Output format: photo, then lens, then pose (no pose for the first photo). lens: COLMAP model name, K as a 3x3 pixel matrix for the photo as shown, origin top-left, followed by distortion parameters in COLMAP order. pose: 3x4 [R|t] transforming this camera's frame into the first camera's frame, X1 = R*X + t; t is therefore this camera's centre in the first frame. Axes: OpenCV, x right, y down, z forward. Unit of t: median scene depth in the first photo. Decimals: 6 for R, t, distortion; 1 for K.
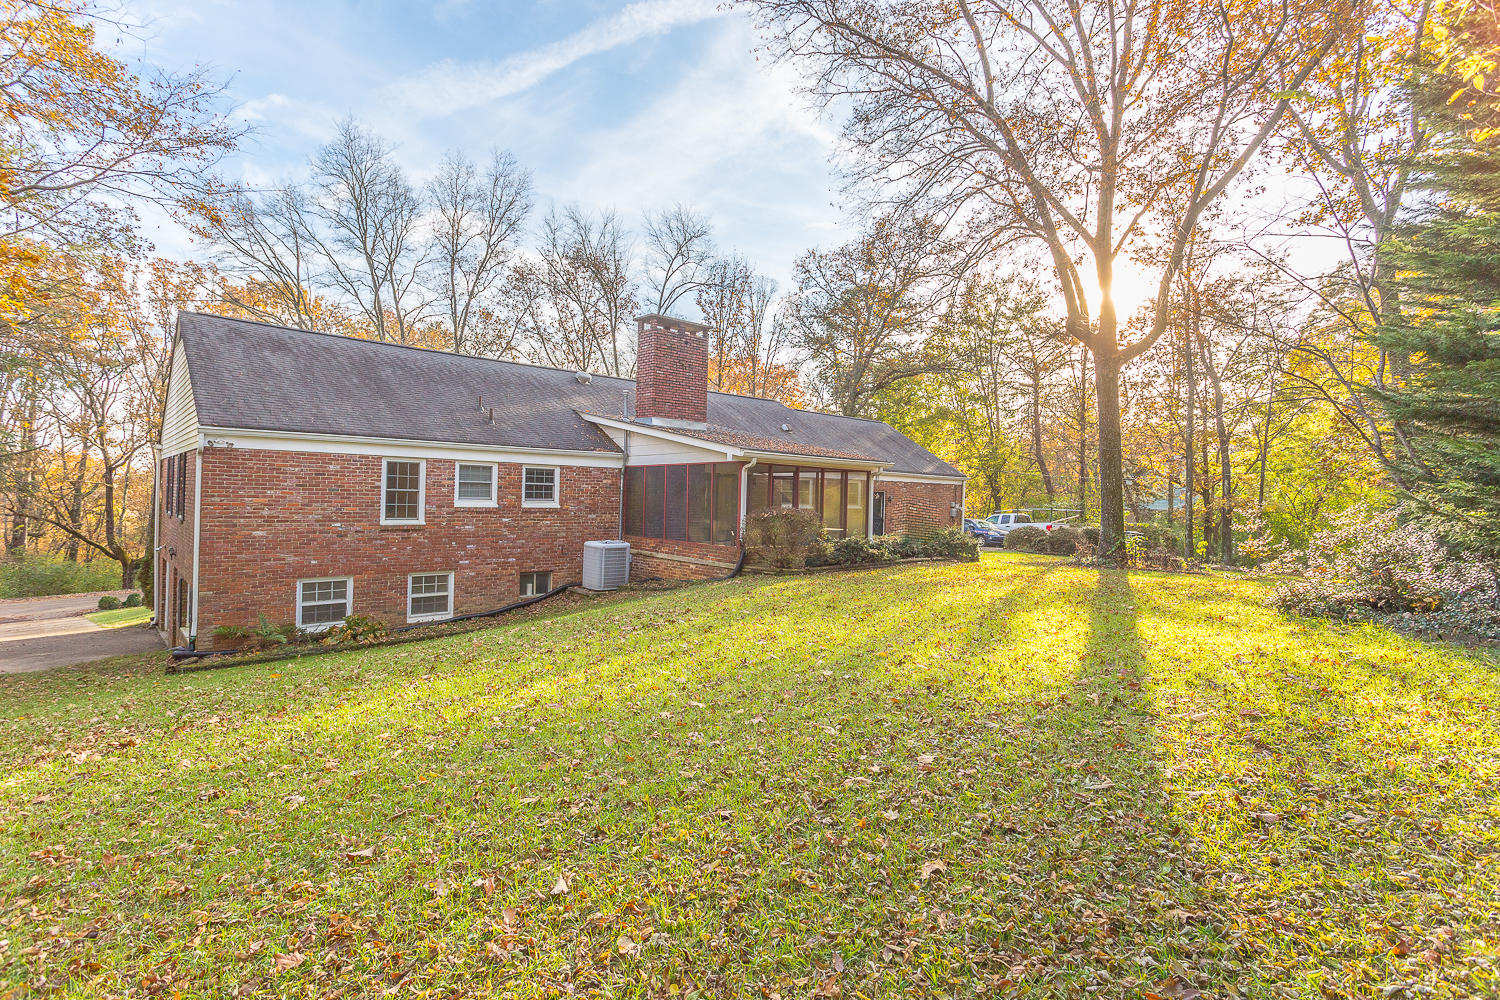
lens RADIAL K [[706.7, 0, 750.0], [0, 706.7, 500.0], [0, 0, 1]] dist [0.005362, 0.000666]
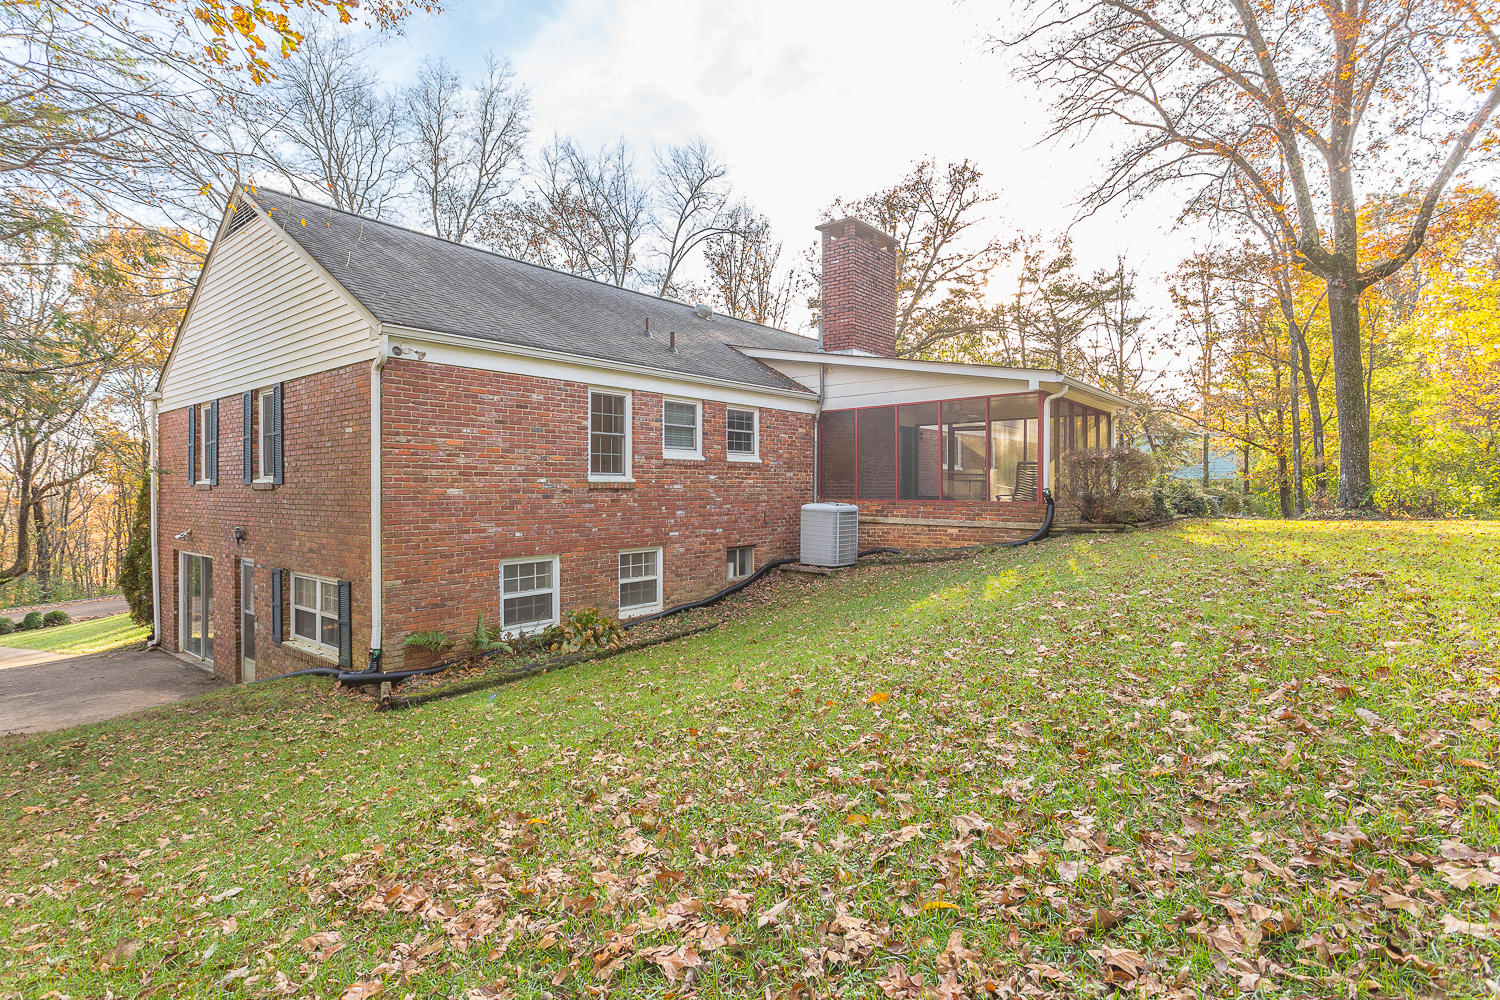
lens RADIAL K [[733.7, 0, 750.0], [0, 733.7, 500.0], [0, 0, 1]] dist [0.001113, 0.000016]
pose [[0.990786, -0.028642, 0.132372, -0.422685], [0.027115, 0.999543, 0.013328, 0.044155], [-0.132693, -0.009616, 0.991111, 0.231426]]
